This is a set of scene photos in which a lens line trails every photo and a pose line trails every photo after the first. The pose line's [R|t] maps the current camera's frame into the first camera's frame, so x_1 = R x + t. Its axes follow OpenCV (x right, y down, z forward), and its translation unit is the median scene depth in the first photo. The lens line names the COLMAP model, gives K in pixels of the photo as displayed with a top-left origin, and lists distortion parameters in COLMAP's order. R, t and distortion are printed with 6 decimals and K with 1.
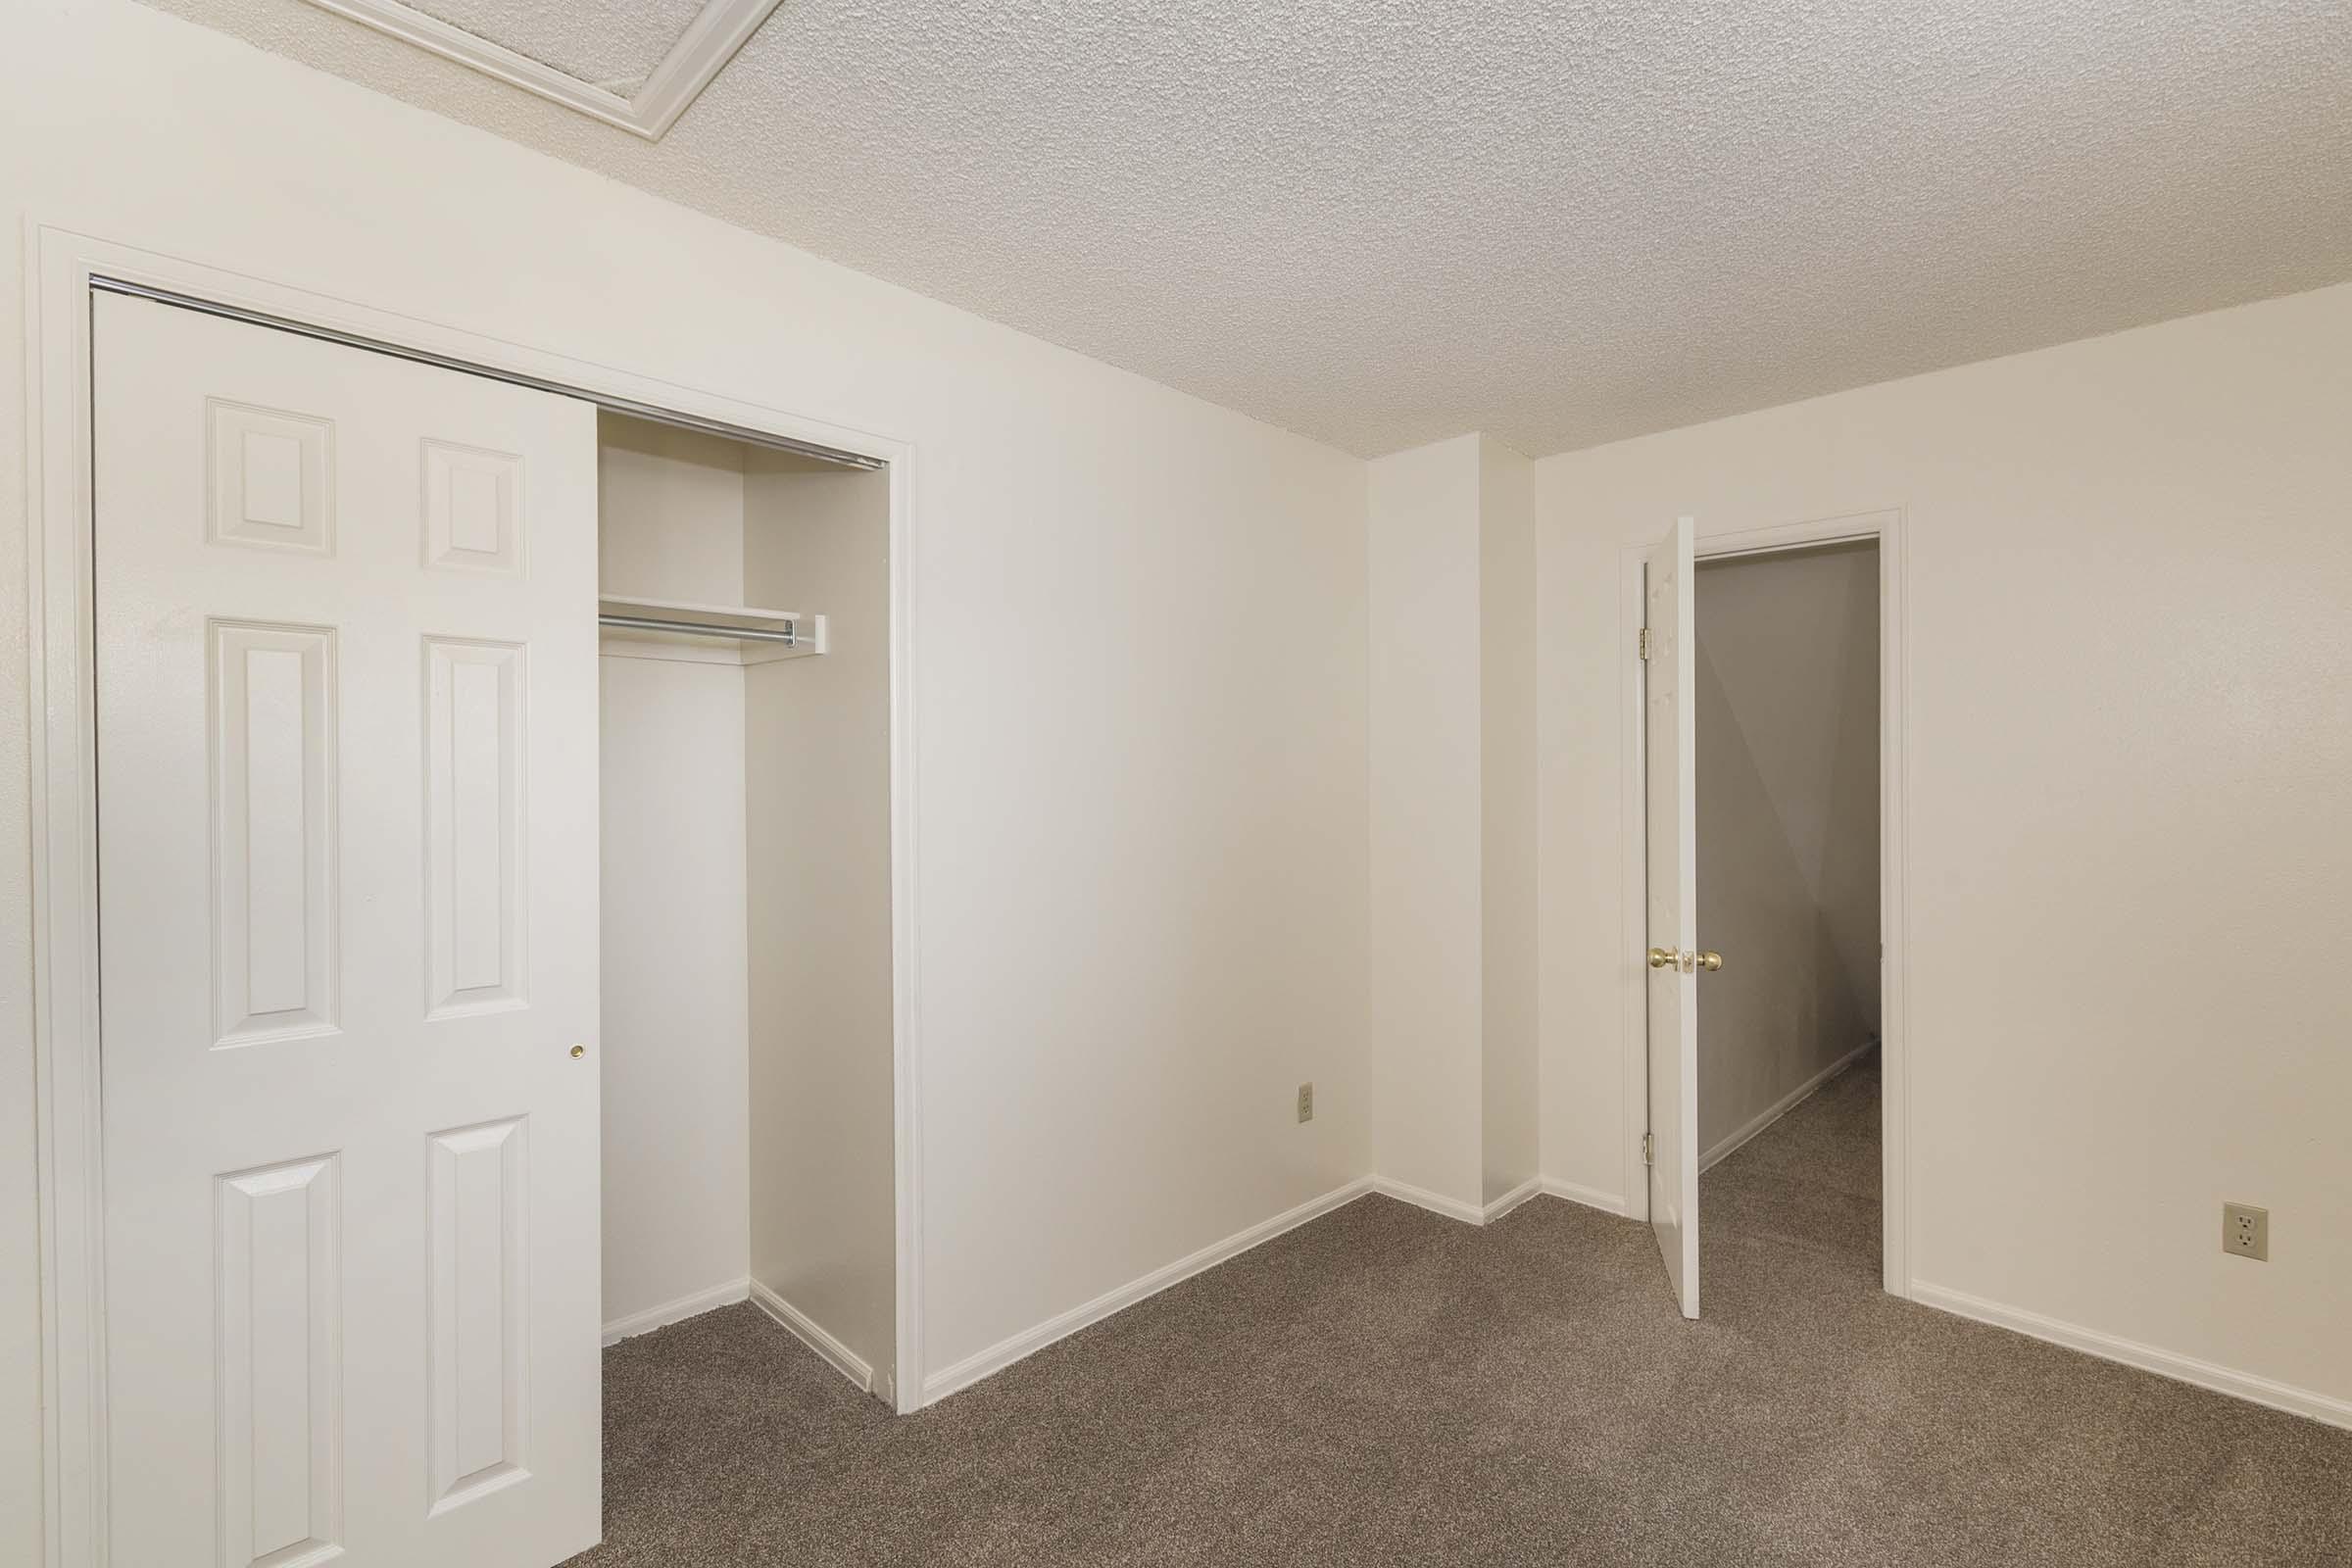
lens RADIAL K [[1070.2, 0, 1176.0], [0, 1070.2, 784.0], [0, 0, 1]] dist [0.004247, -0.000190]
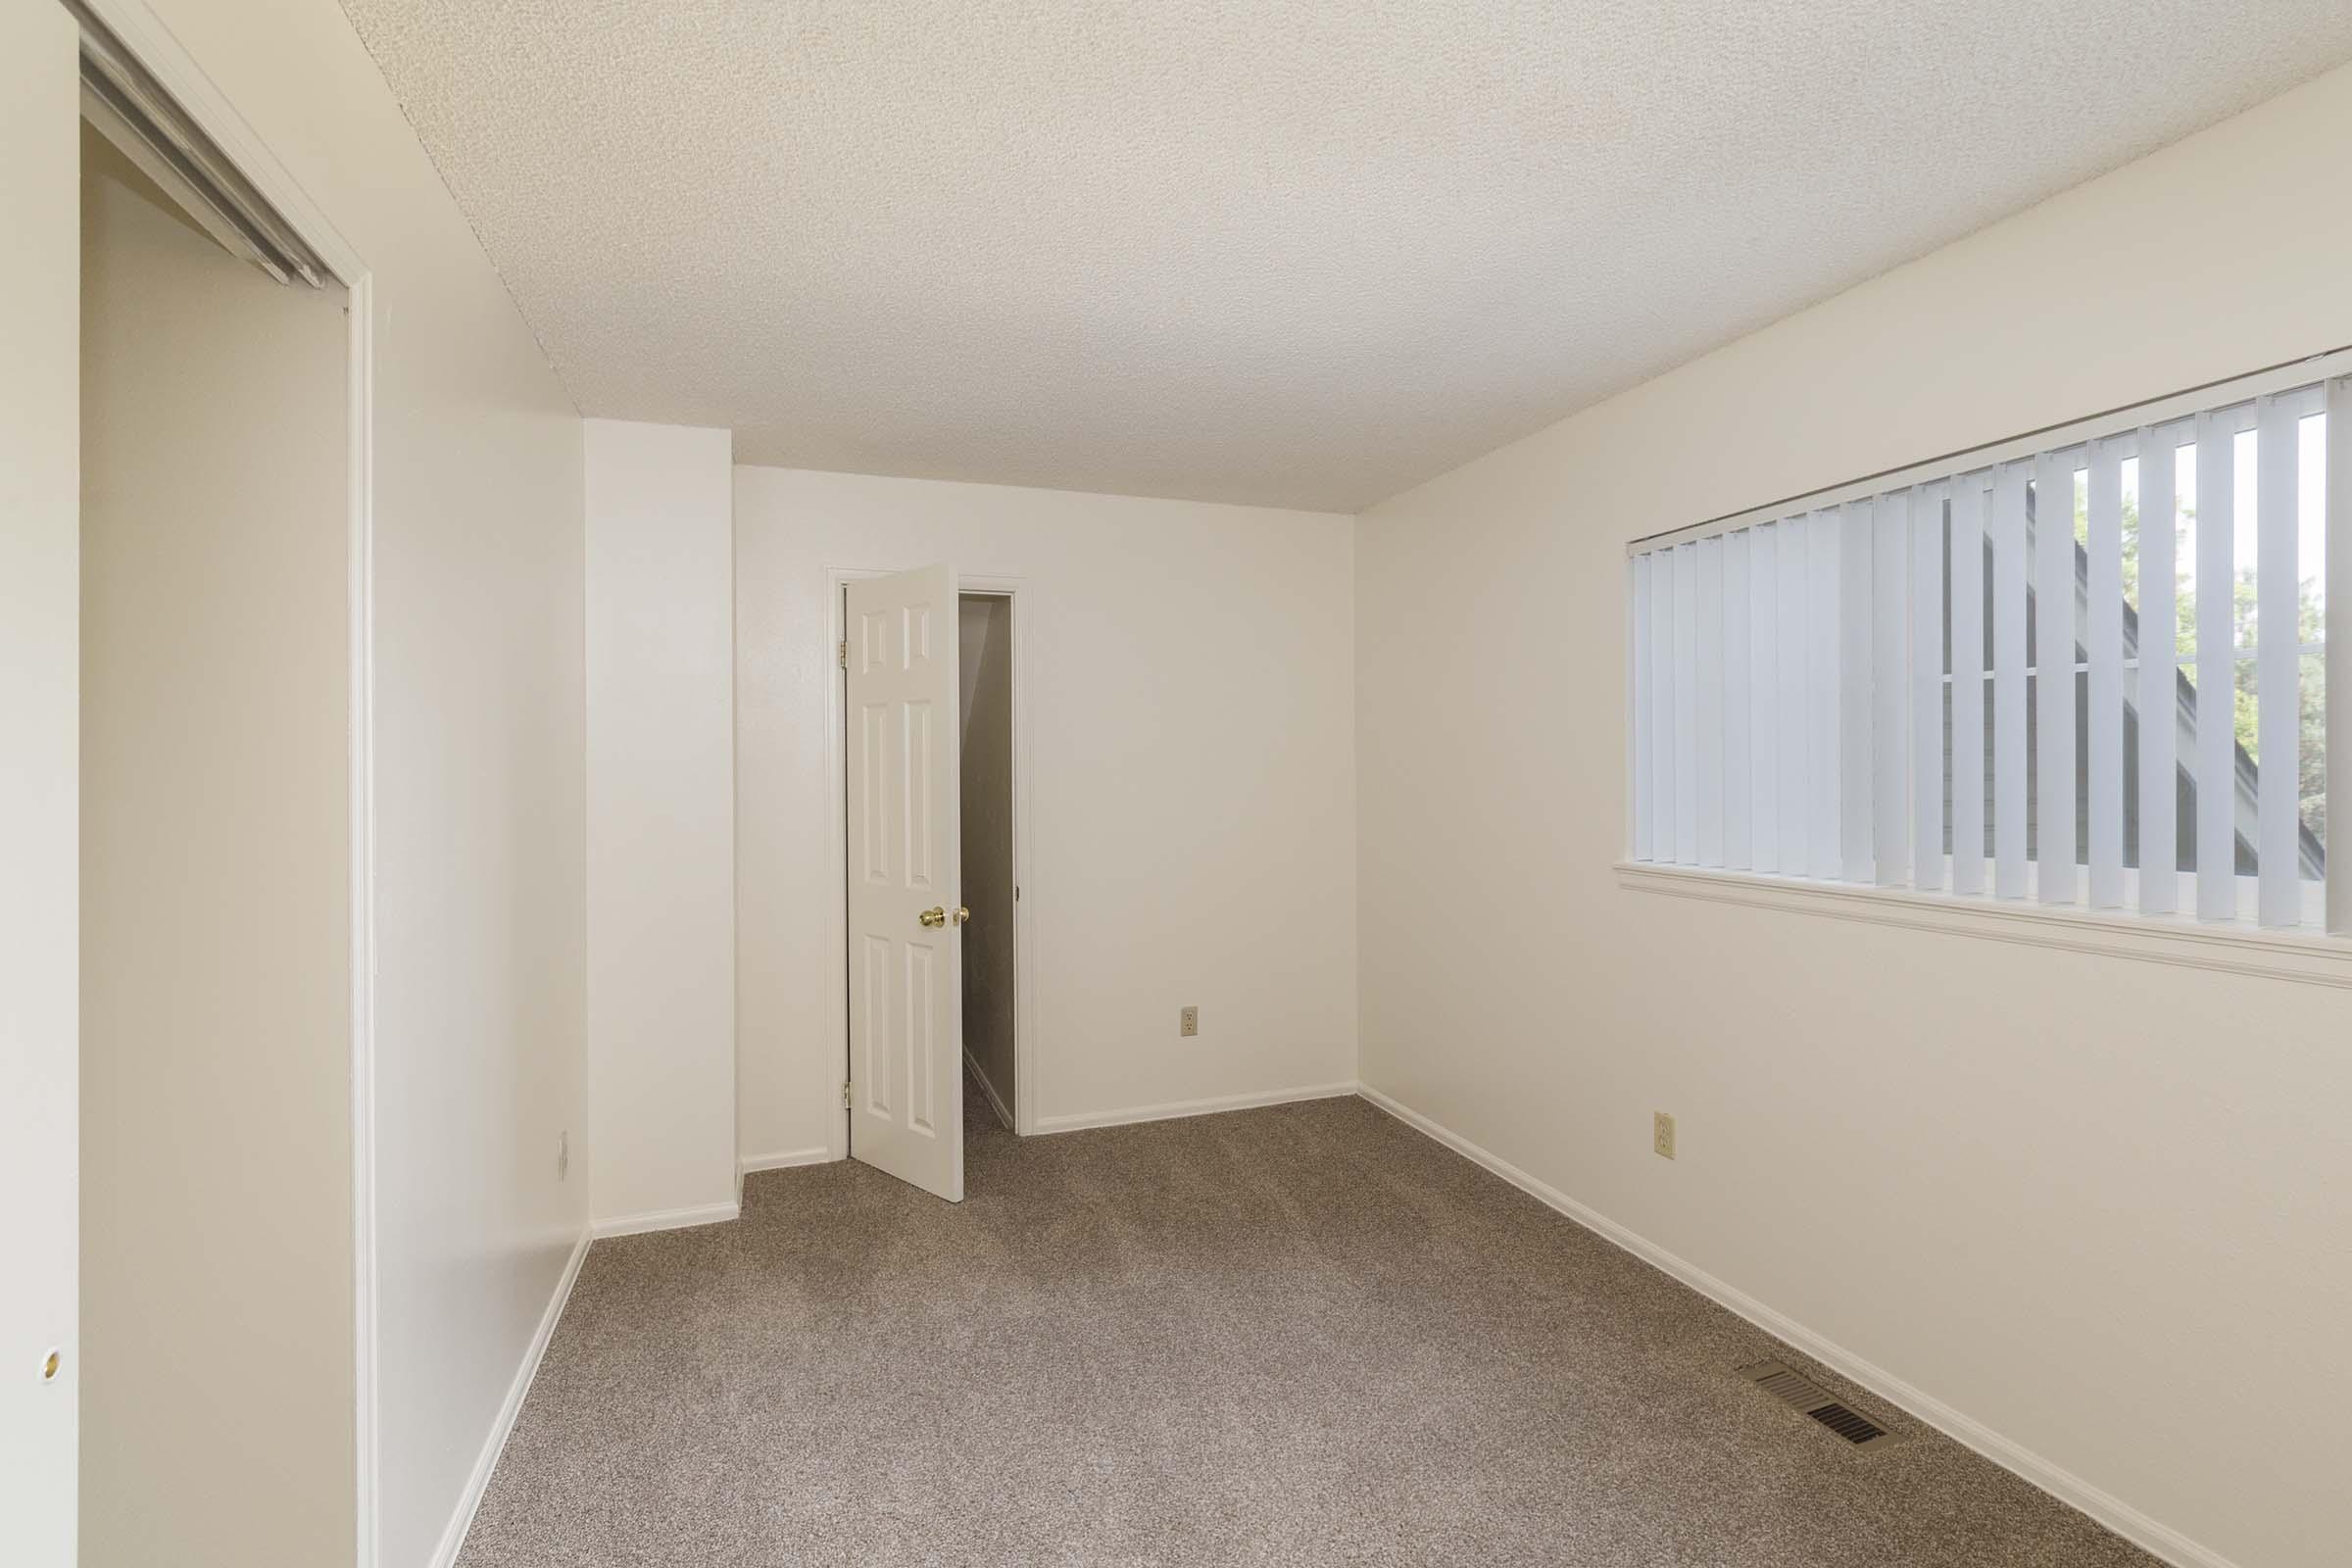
lens RADIAL K [[1049.0, 0, 1176.0], [0, 1049.0, 784.0], [0, 0, 1]] dist [0.000486, -0.000228]
pose [[0.423639, -0.018181, 0.905648, -0.504826], [0.017128, 0.999781, 0.012059, -0.000842], [-0.905669, 0.010404, 0.423858, 0.239357]]
